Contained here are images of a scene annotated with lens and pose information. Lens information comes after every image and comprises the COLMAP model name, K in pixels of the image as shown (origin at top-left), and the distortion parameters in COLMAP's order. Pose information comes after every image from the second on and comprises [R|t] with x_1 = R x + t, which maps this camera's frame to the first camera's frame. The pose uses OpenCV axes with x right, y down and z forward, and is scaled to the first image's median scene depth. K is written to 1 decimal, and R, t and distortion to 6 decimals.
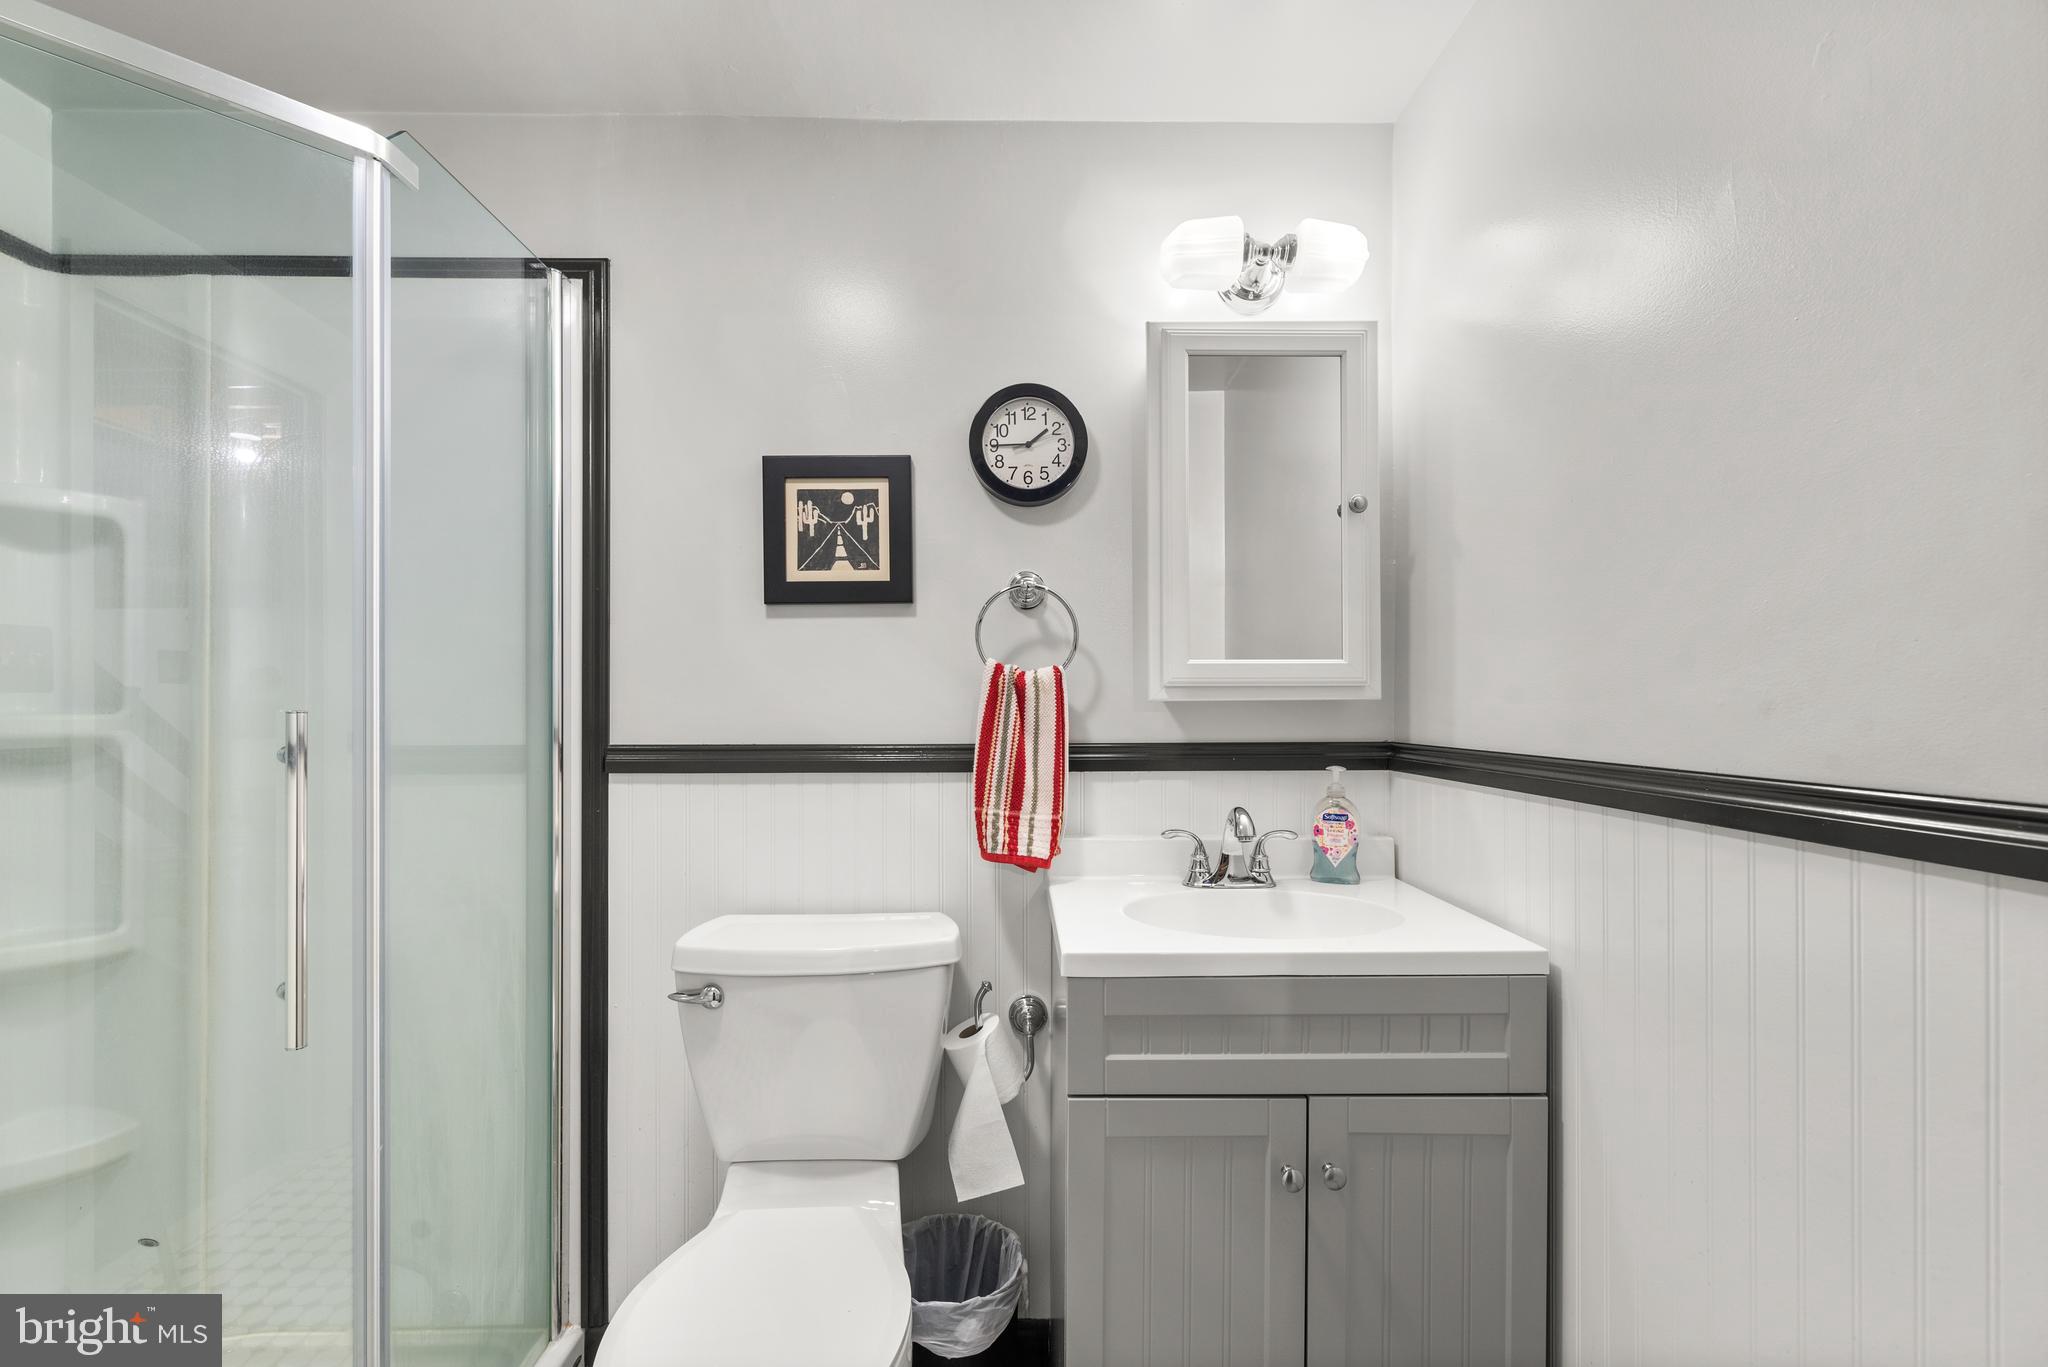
lens RADIAL K [[868.1, 0, 1025.5], [0, 868.1, 685.5], [0, 0, 1]] dist [0.000146, -0.000359]
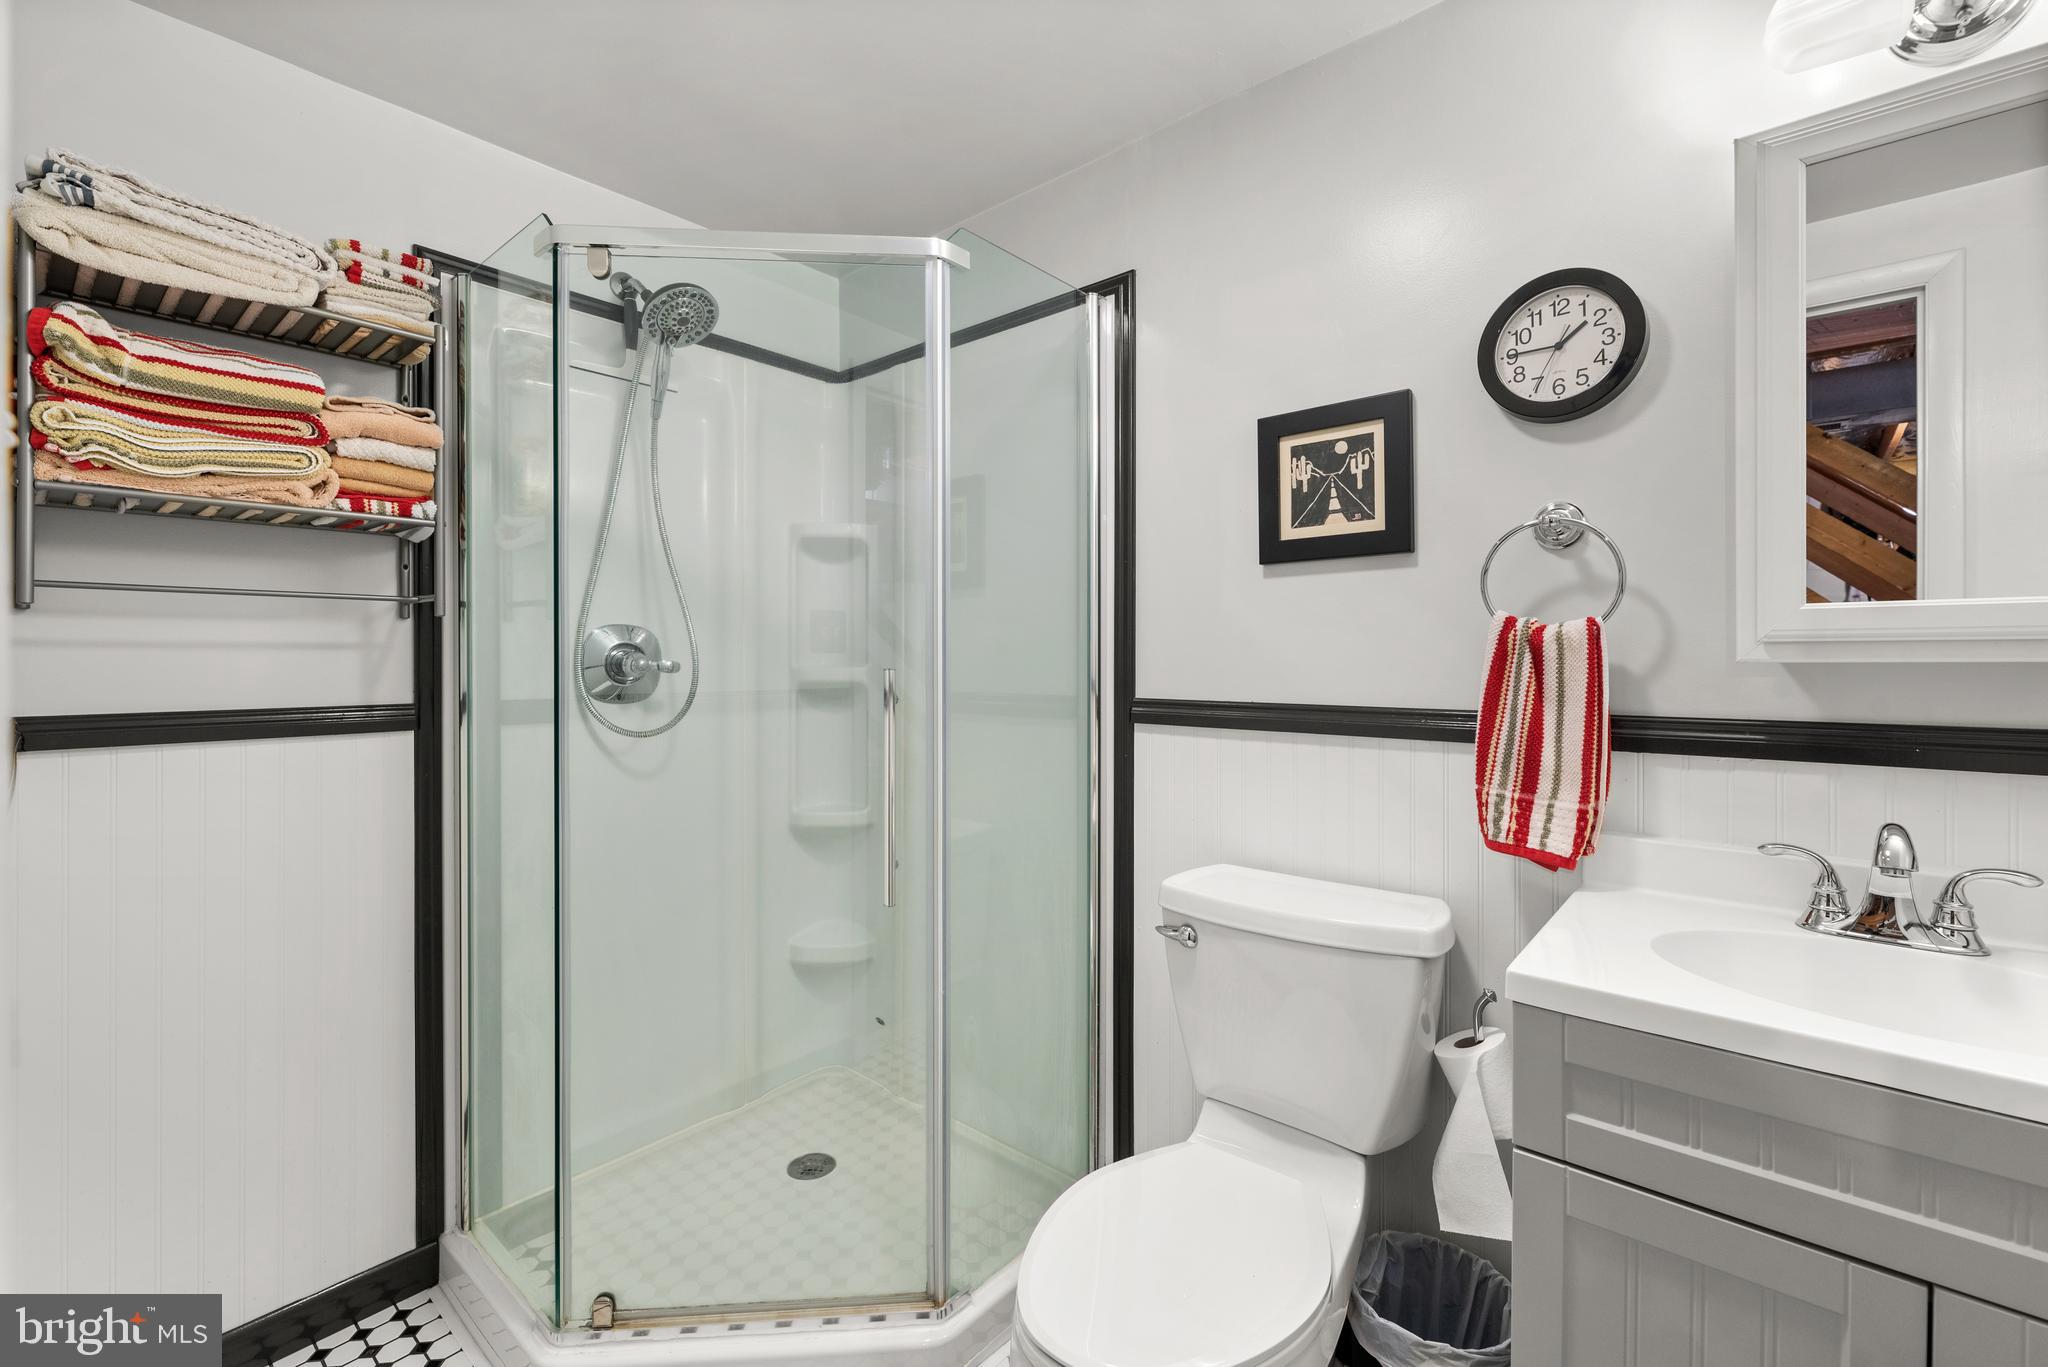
lens RADIAL K [[867.1, 0, 1021.5], [0, 867.1, 645.9], [0, 0, 1]] dist [-0.000065, -0.000271]
pose [[0.743881, -0.007650, -0.668268, 0.177438], [0.011575, 0.999932, 0.001438, -0.003529], [0.668212, -0.008805, 0.743919, 0.059349]]
